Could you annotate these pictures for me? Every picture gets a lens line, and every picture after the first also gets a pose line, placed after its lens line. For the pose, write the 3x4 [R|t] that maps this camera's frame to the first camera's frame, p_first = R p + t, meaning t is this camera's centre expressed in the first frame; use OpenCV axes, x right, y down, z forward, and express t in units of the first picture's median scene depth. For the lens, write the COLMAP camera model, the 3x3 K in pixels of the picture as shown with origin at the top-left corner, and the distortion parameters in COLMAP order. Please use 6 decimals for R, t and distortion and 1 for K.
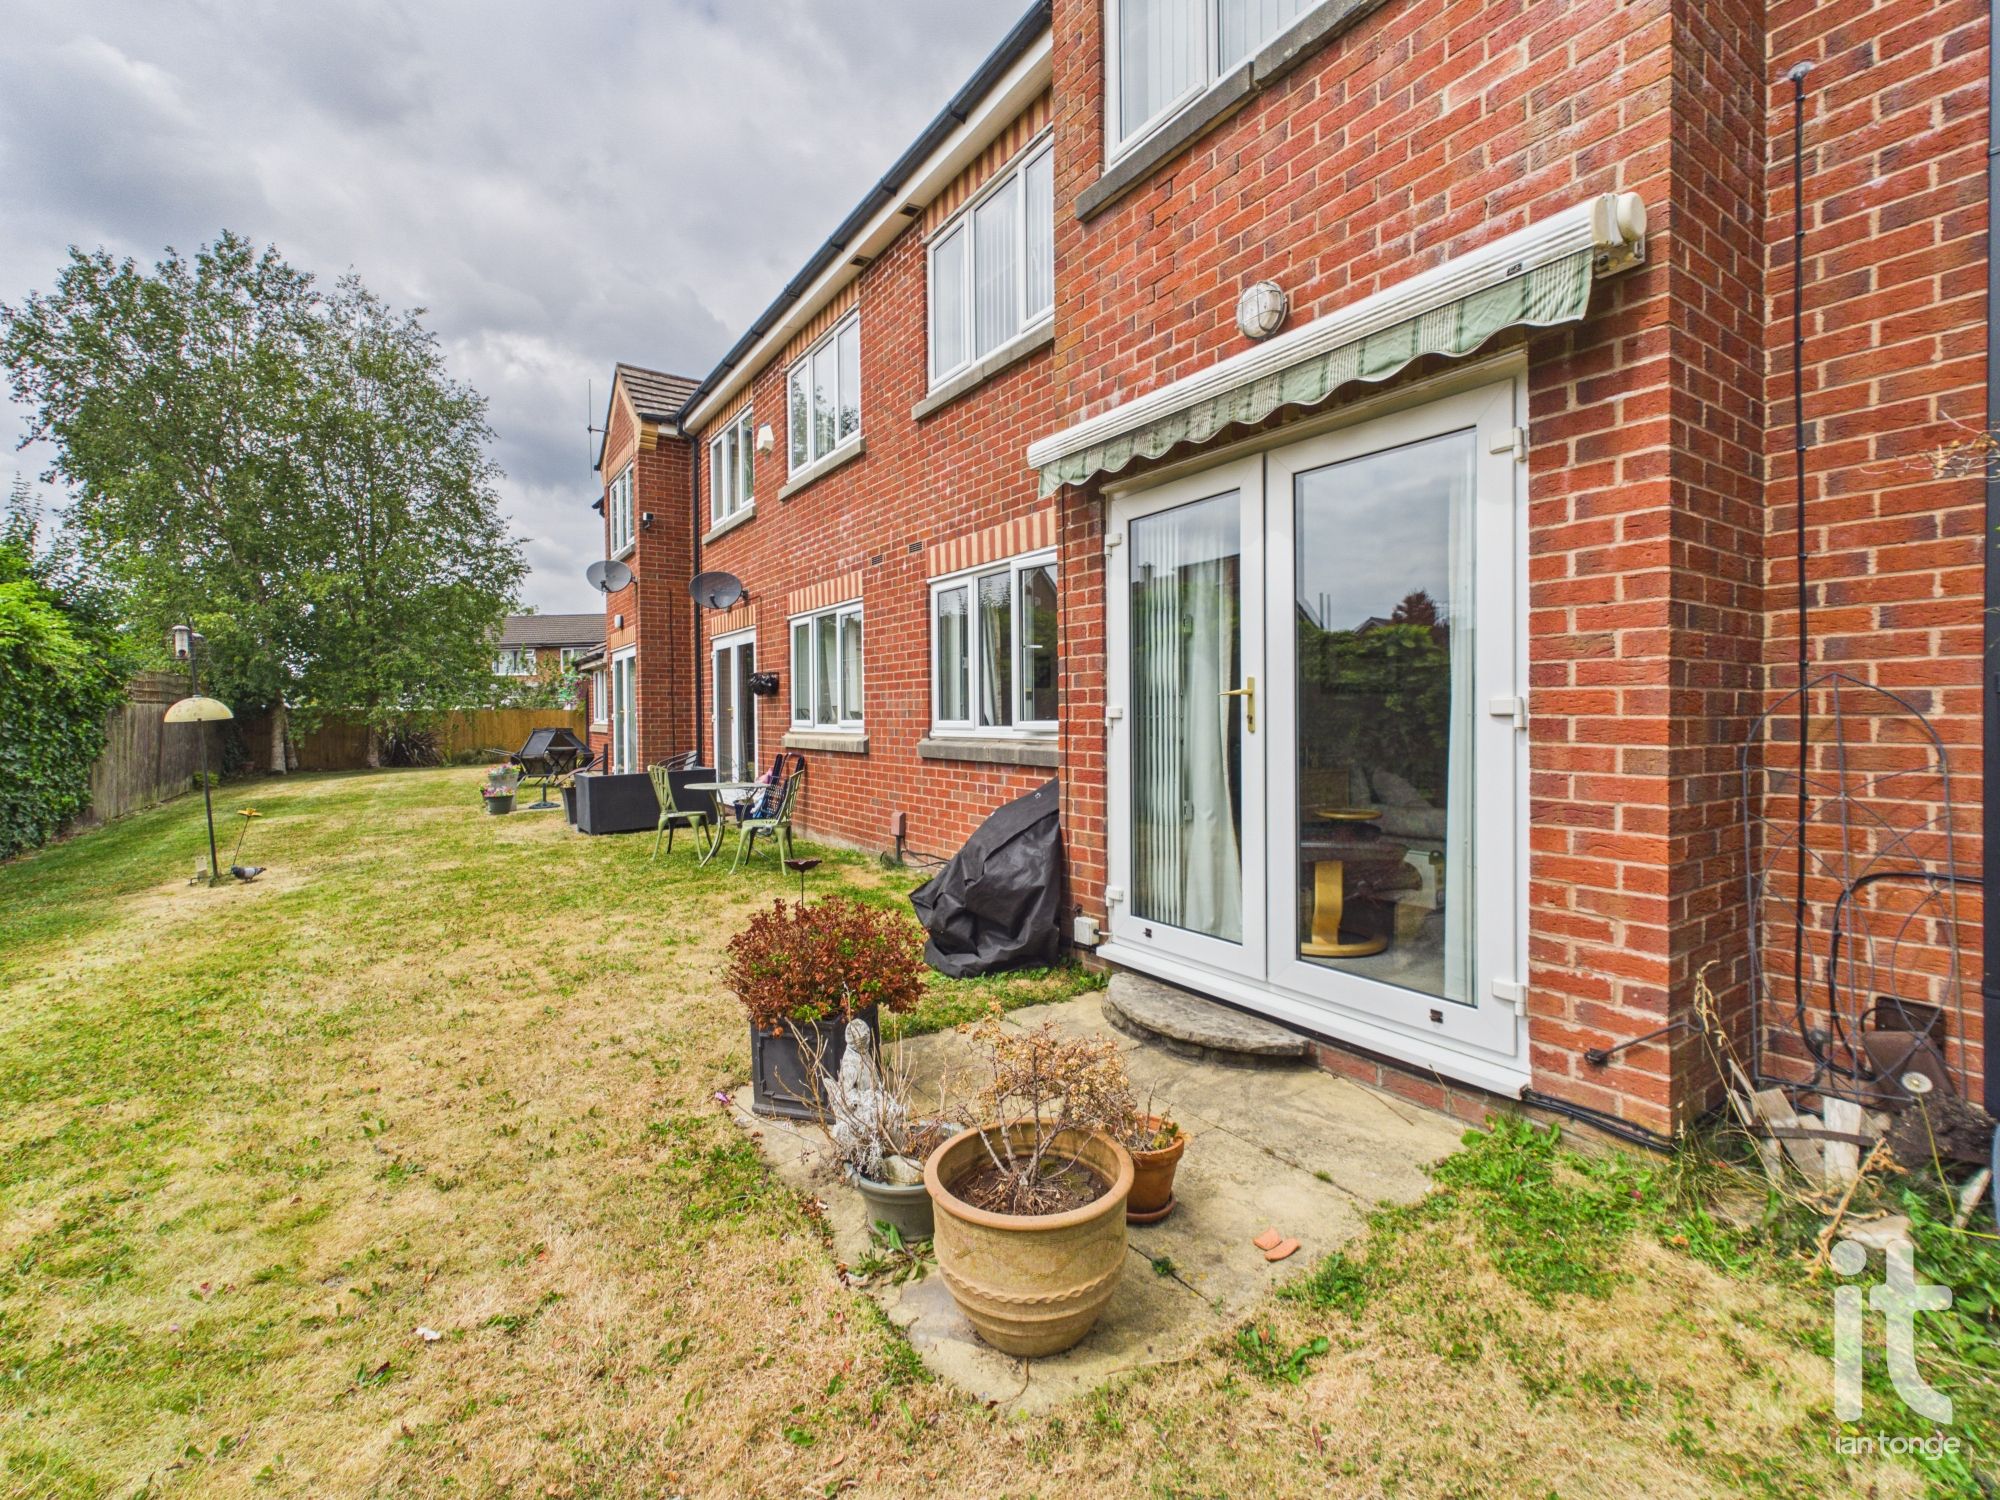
lens RADIAL K [[876.3, 0, 997.0], [0, 876.3, 785.4], [0, 0, 1]] dist [0.001291, -0.000427]
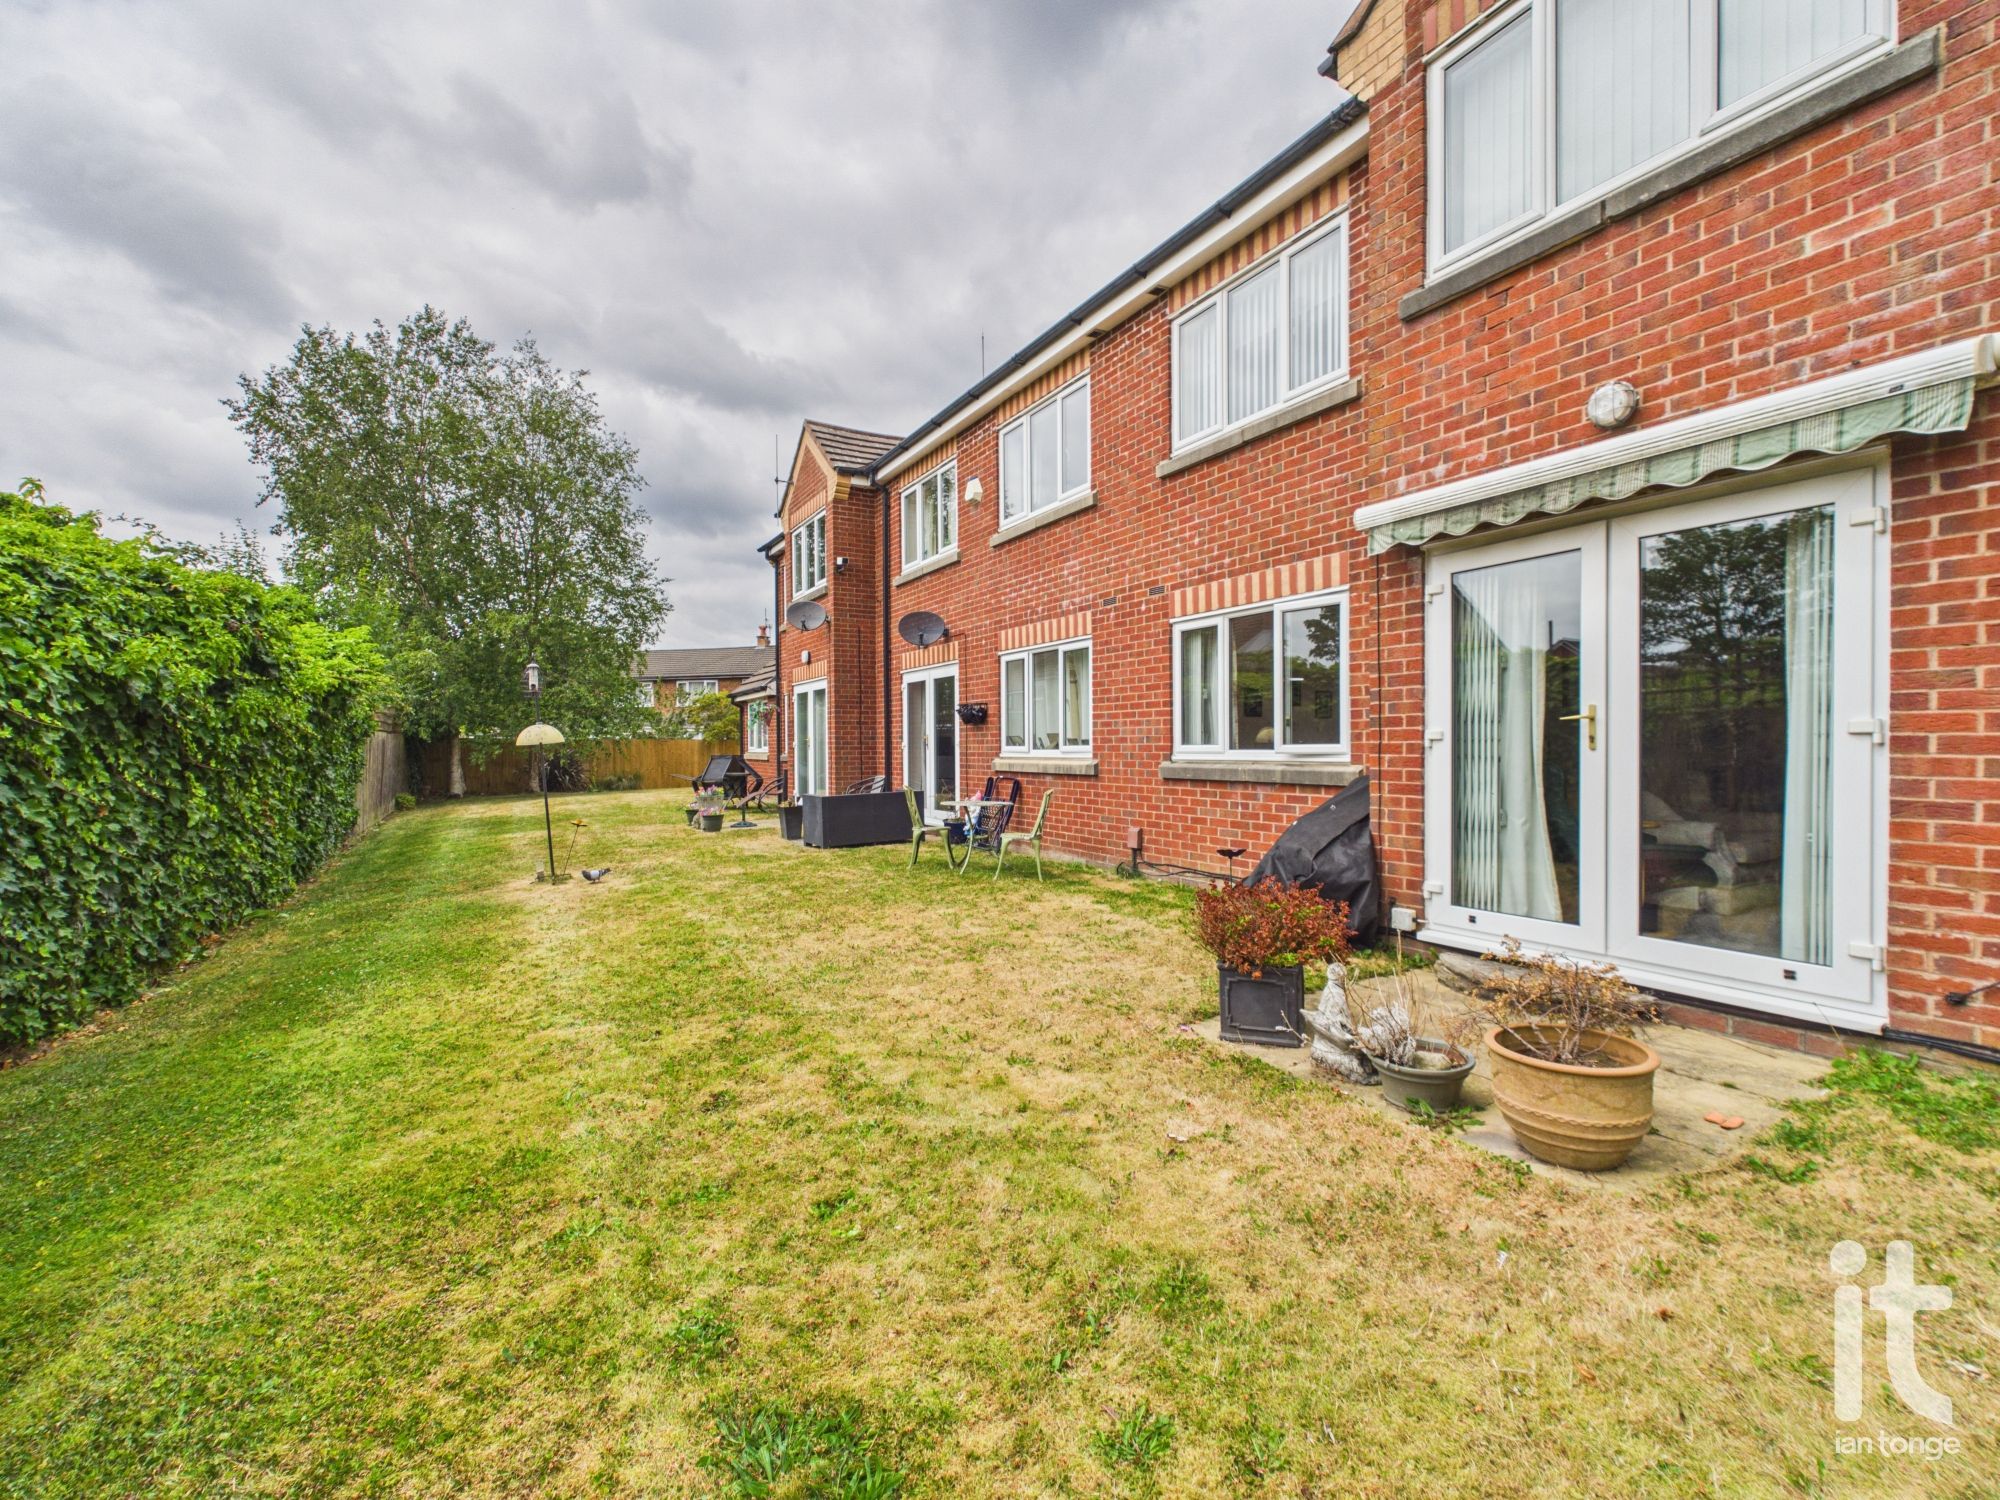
lens RADIAL K [[875.7, 0, 996.2], [0, 875.7, 817.0], [0, 0, 1]] dist [0.001287, -0.000332]
pose [[0.997124, 0.008365, -0.075330, -0.360559], [-0.008355, 0.999965, 0.000448, 0.031744], [0.075331, 0.000182, 0.997159, -0.223732]]
